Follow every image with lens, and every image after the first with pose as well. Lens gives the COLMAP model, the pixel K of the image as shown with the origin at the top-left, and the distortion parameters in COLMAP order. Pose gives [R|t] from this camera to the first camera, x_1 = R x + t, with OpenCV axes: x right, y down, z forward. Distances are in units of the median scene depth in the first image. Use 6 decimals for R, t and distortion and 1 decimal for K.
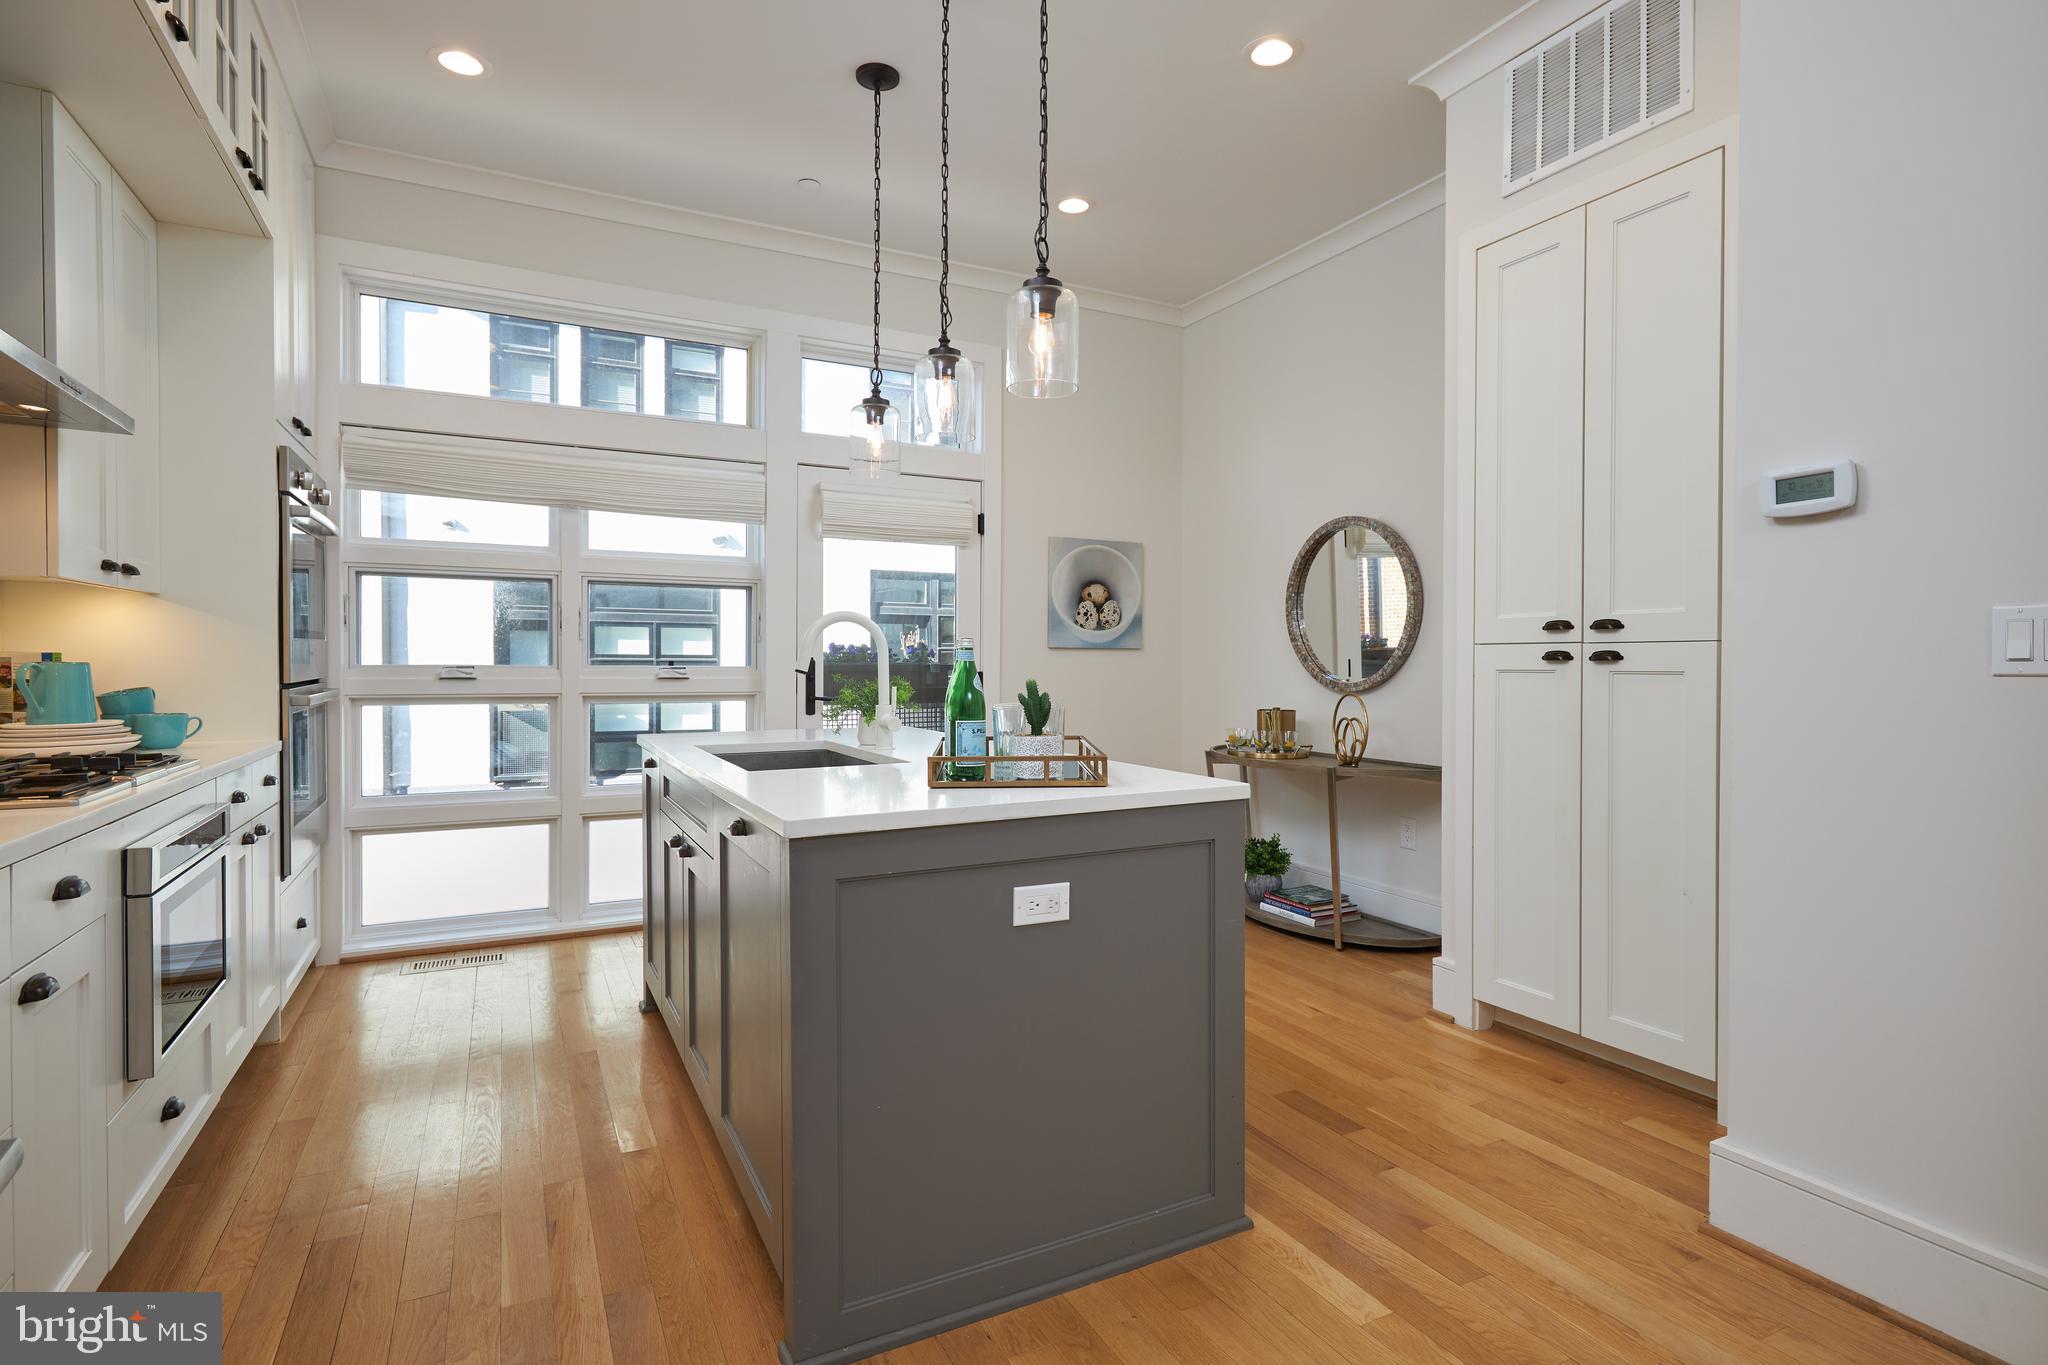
lens RADIAL K [[1026.2, 0, 1037.9], [0, 1026.2, 674.6], [0, 0, 1]] dist [-0.001365, 0.001134]
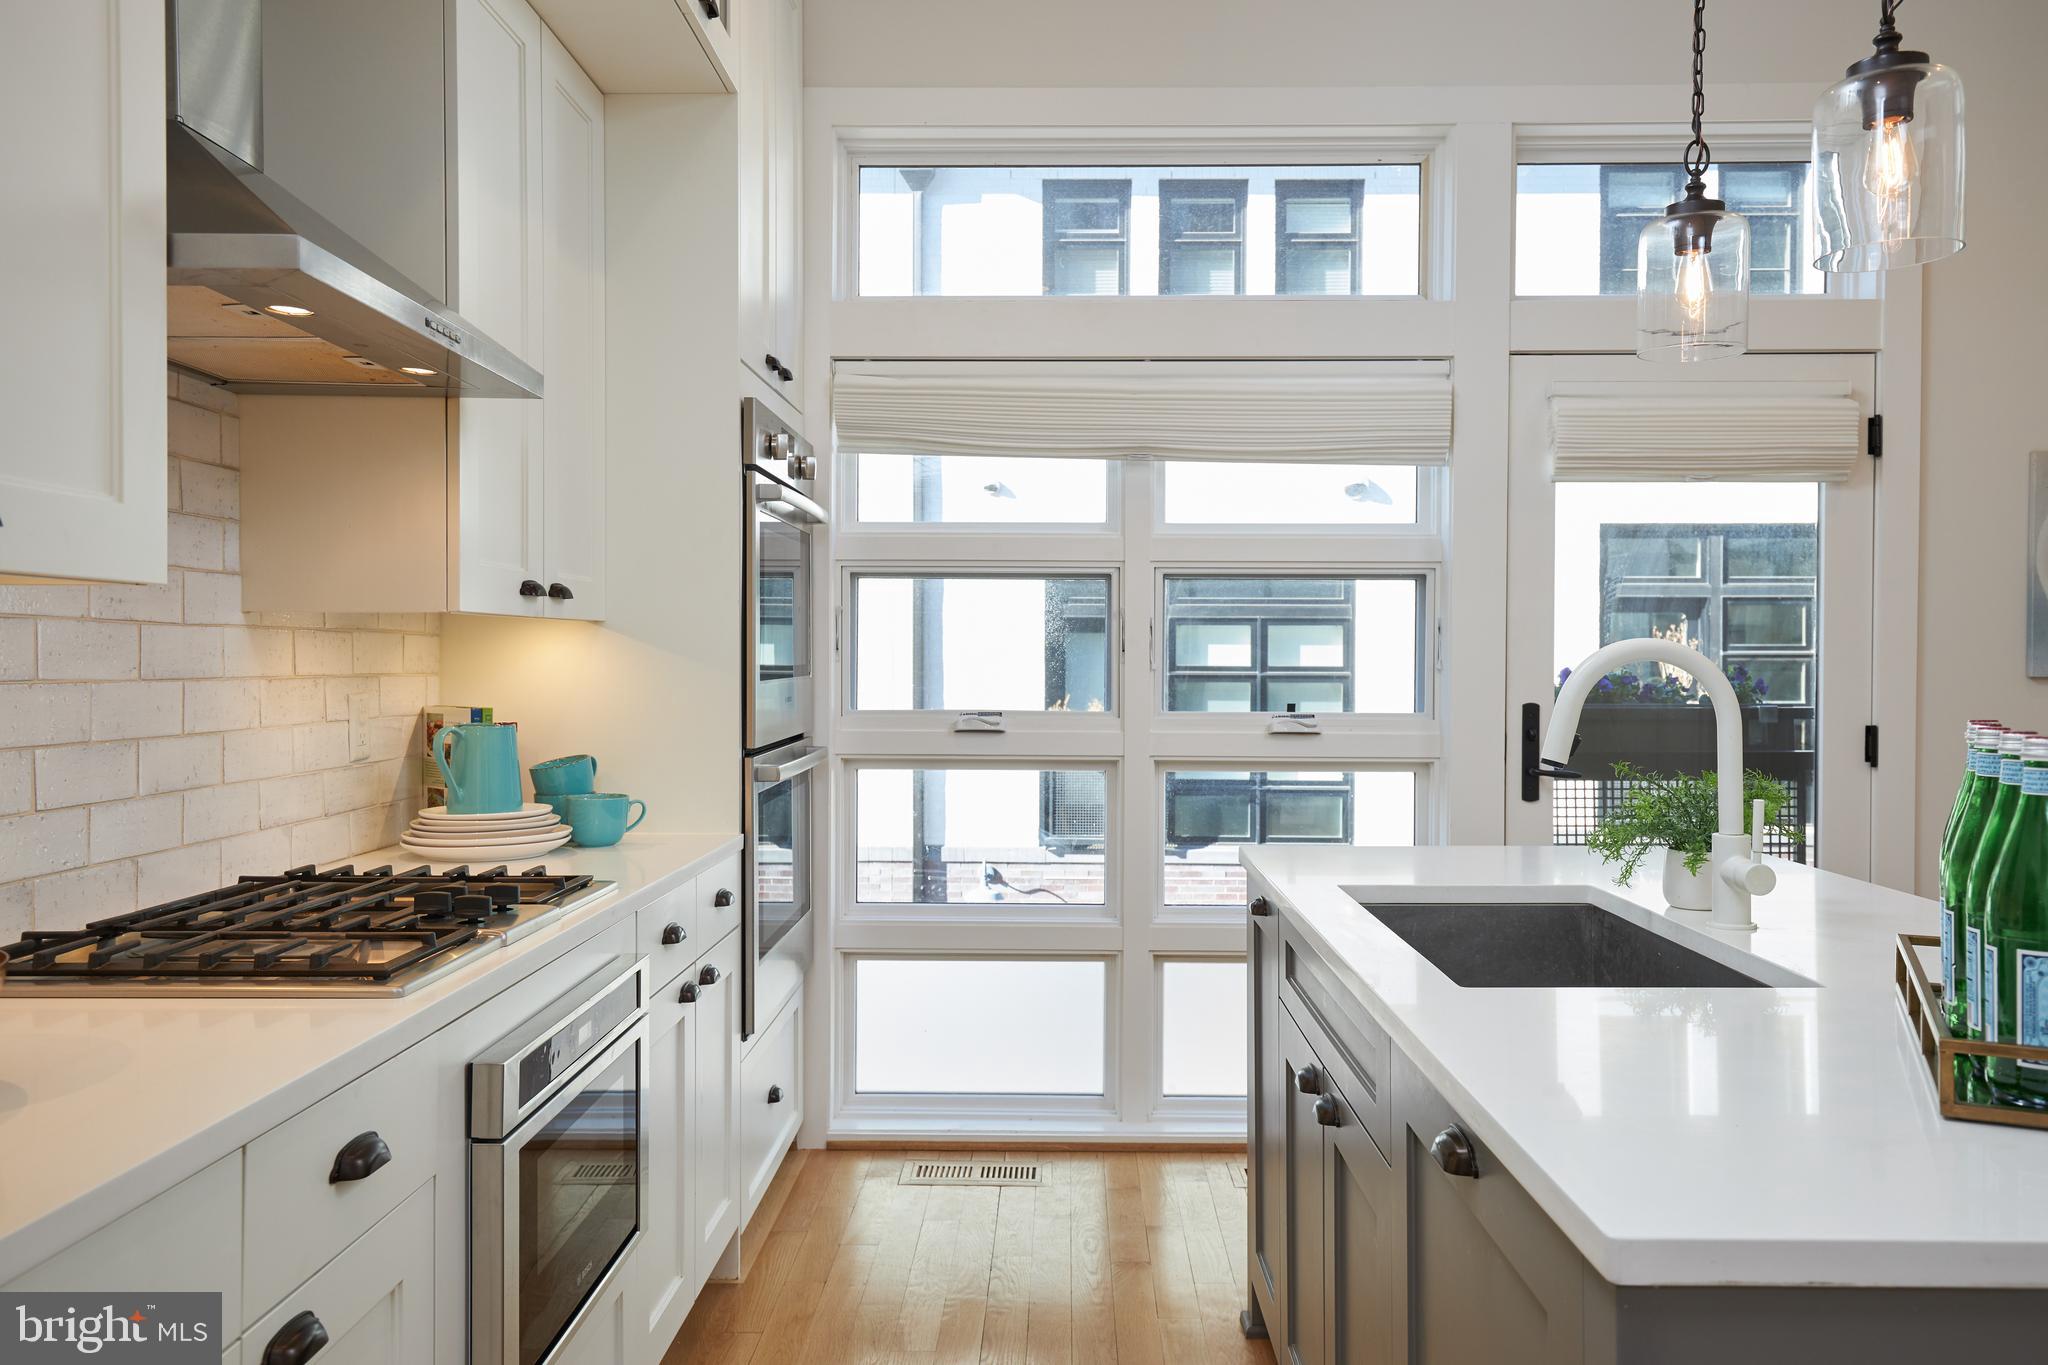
lens RADIAL K [[1547.4, 0, 1028.6], [0, 1547.4, 675.4], [0, 0, 1]] dist [0.020280, -0.004198]
pose [[0.876023, 0.002460, -0.482263, -0.066735], [-0.005073, 0.999979, -0.004113, -0.030033], [0.482243, 0.006049, 0.876017, 0.160794]]
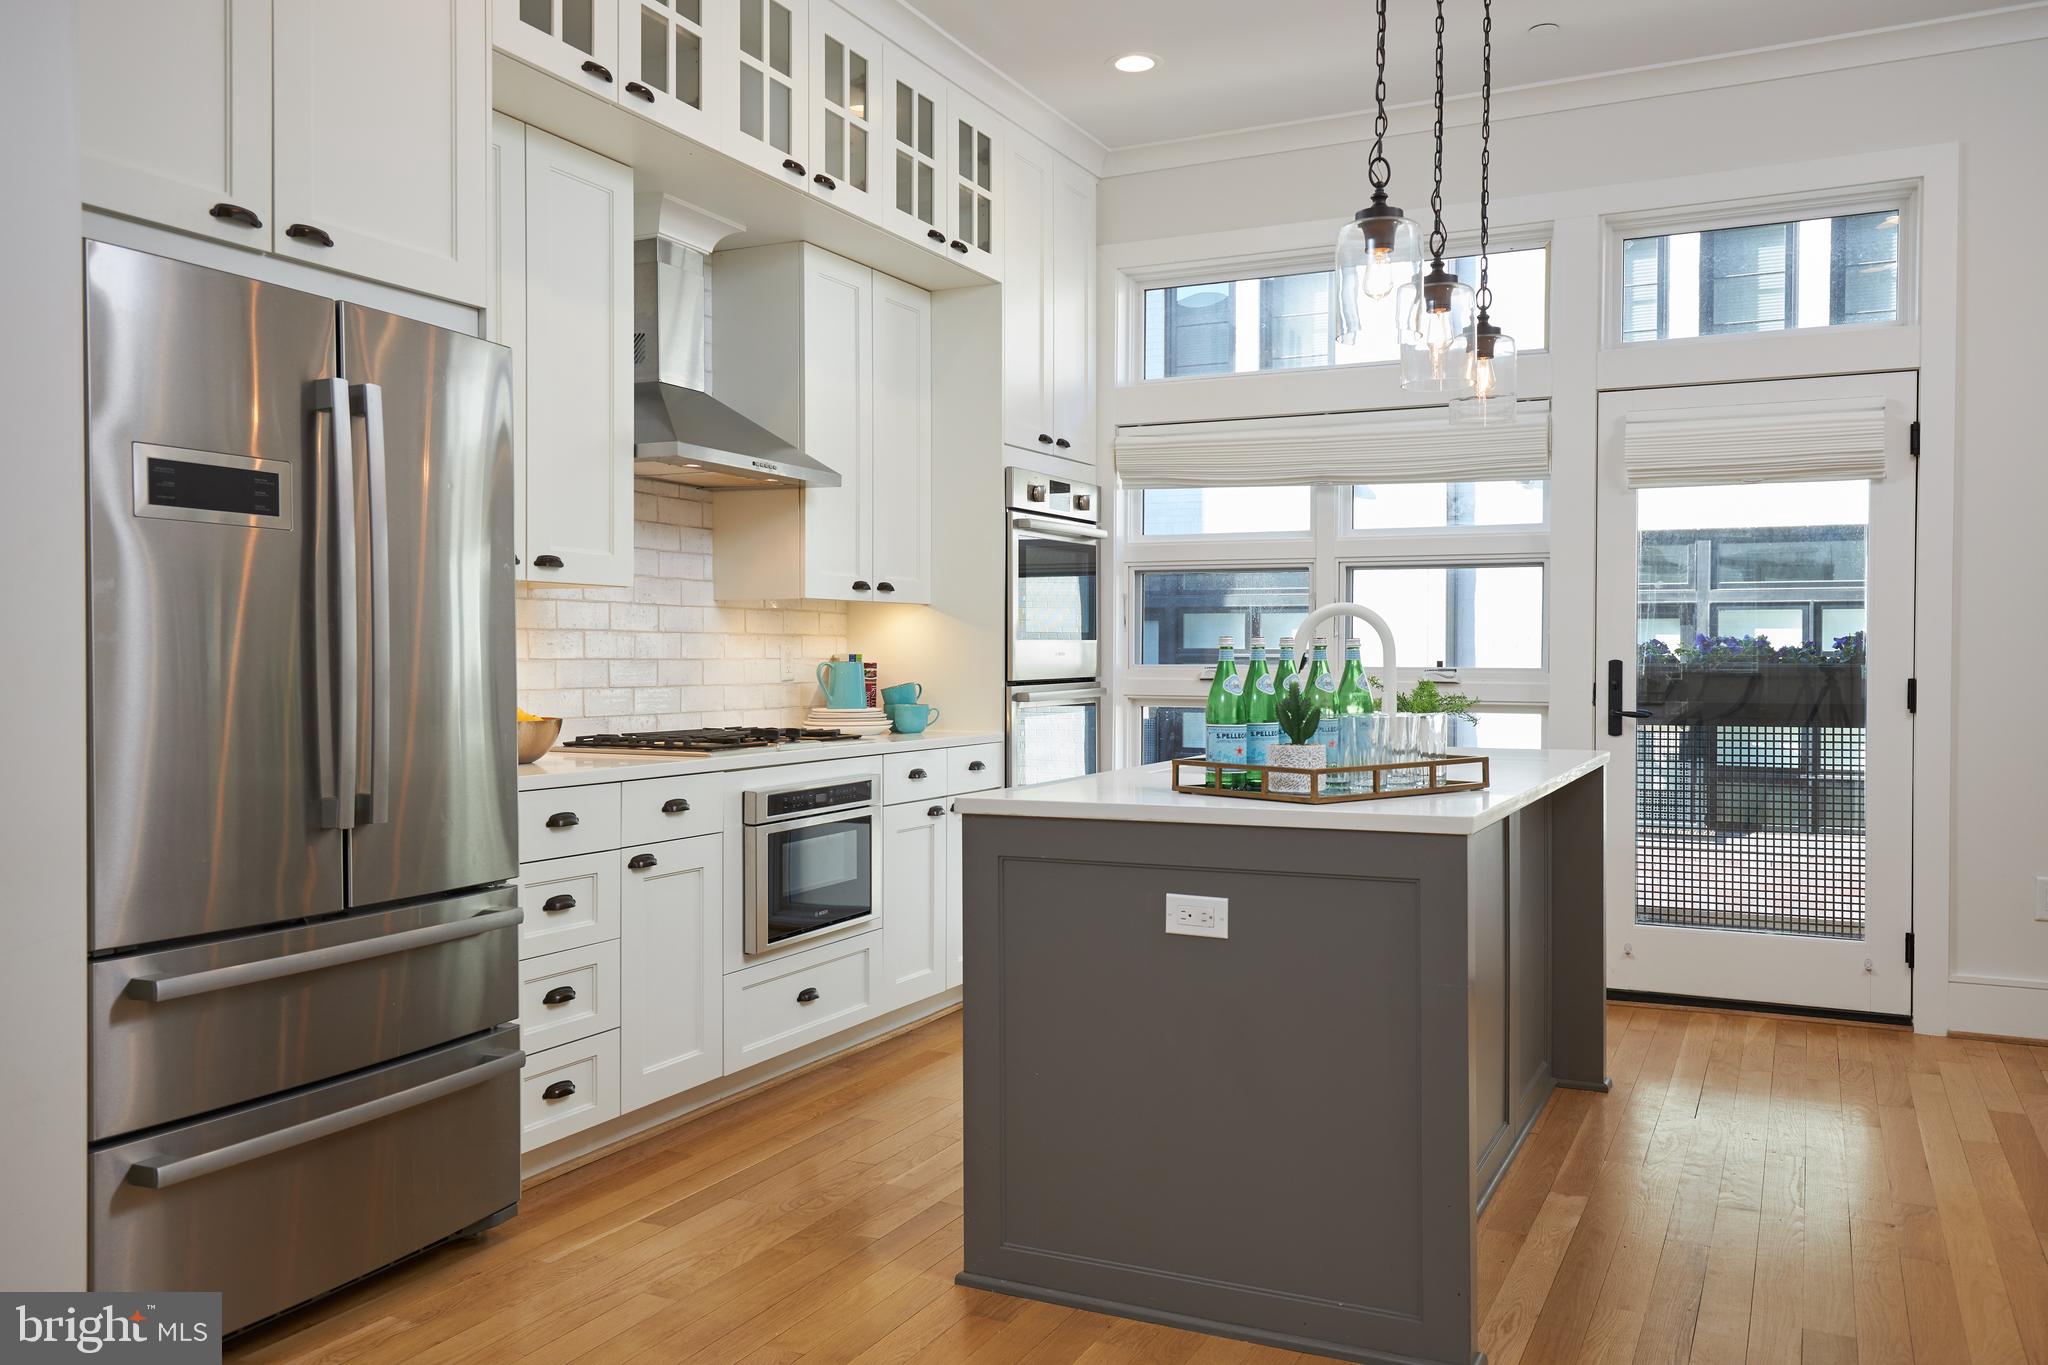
lens RADIAL K [[1609.2, 0, 1022.7], [0, 1609.2, 668.7], [0, 0, 1]] dist [0.010977, -0.000950]
pose [[0.587695, 0.004114, -0.809072, 0.556341], [-0.011210, 0.999932, -0.003058, 0.000186], [0.809005, 0.010867, 0.587701, -0.005793]]
